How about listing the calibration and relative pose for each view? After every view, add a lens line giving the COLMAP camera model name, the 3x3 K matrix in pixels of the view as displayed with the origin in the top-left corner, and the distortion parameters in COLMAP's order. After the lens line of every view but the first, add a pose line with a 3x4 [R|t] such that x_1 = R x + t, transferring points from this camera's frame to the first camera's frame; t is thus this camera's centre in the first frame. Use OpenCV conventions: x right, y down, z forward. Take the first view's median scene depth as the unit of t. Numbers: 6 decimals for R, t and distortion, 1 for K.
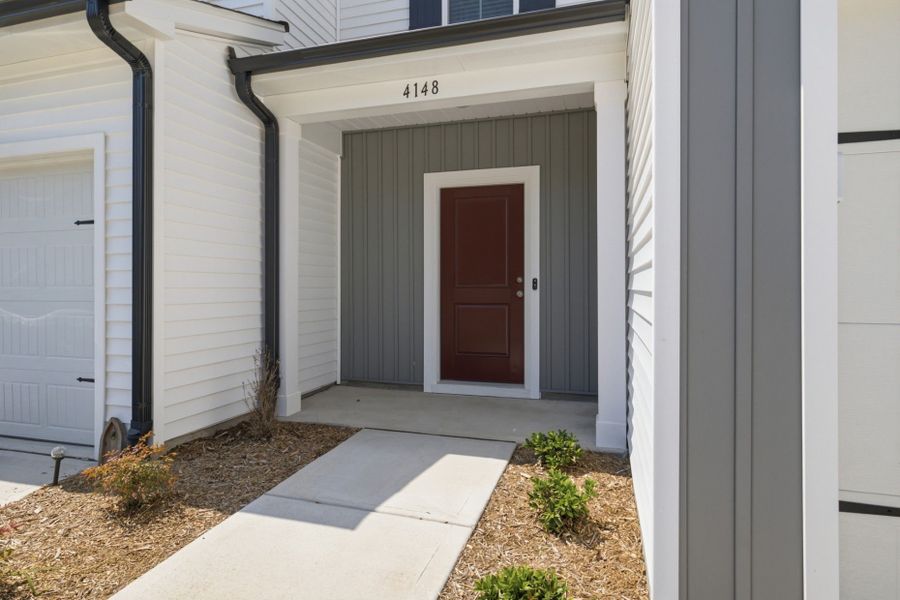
lens RADIAL K [[477.1, 0, 451.8], [0, 477.1, 292.7], [0, 0, 1]] dist [0.011399, -0.004675]
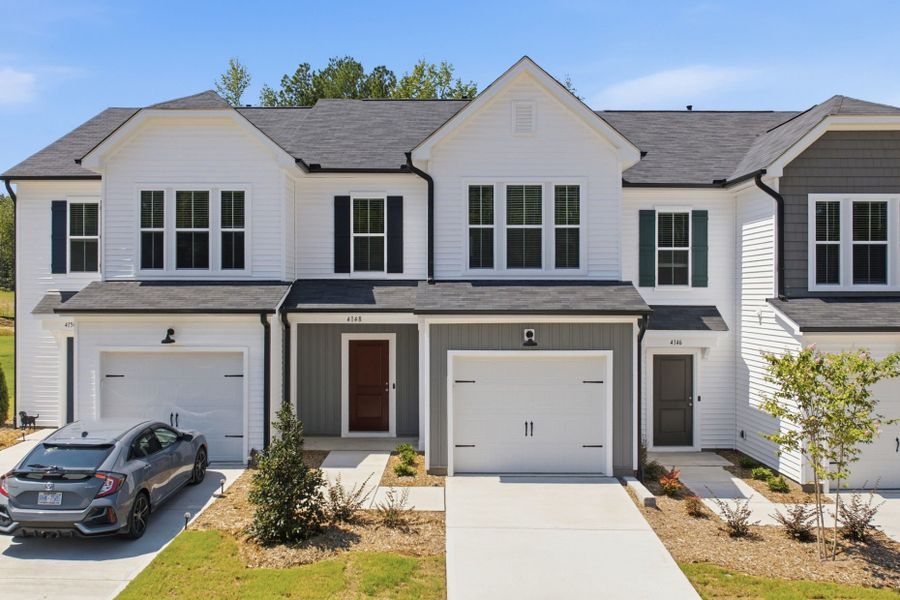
lens RADIAL K [[812.0, 0, 456.3], [0, 812.0, 297.0], [0, 0, 1]] dist [-0.021228, -0.019664]
pose [[0.951765, 0.000196, 0.306827, -0.711195], [-0.001235, 0.999994, 0.003191, -0.446046], [-0.306825, -0.003416, 0.951760, -2.695946]]
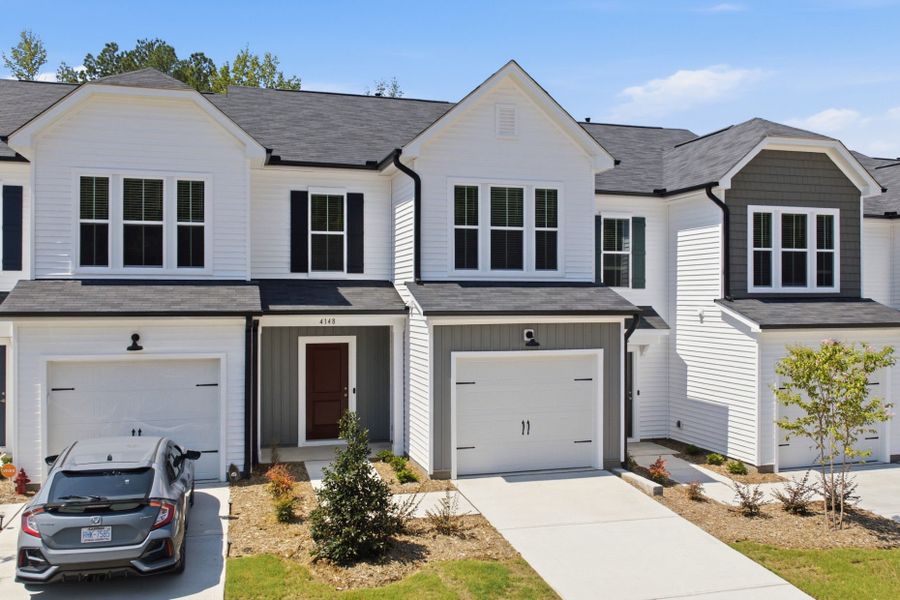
lens RADIAL K [[812.0, 0, 454.0], [0, 812.0, 297.9], [0, 0, 1]] dist [-0.021228, -0.019664]
pose [[0.819334, 0.000196, 0.573316, -1.545795], [-0.001800, 0.999996, 0.002232, -0.443277], [-0.573313, -0.002861, 0.819331, -2.242929]]
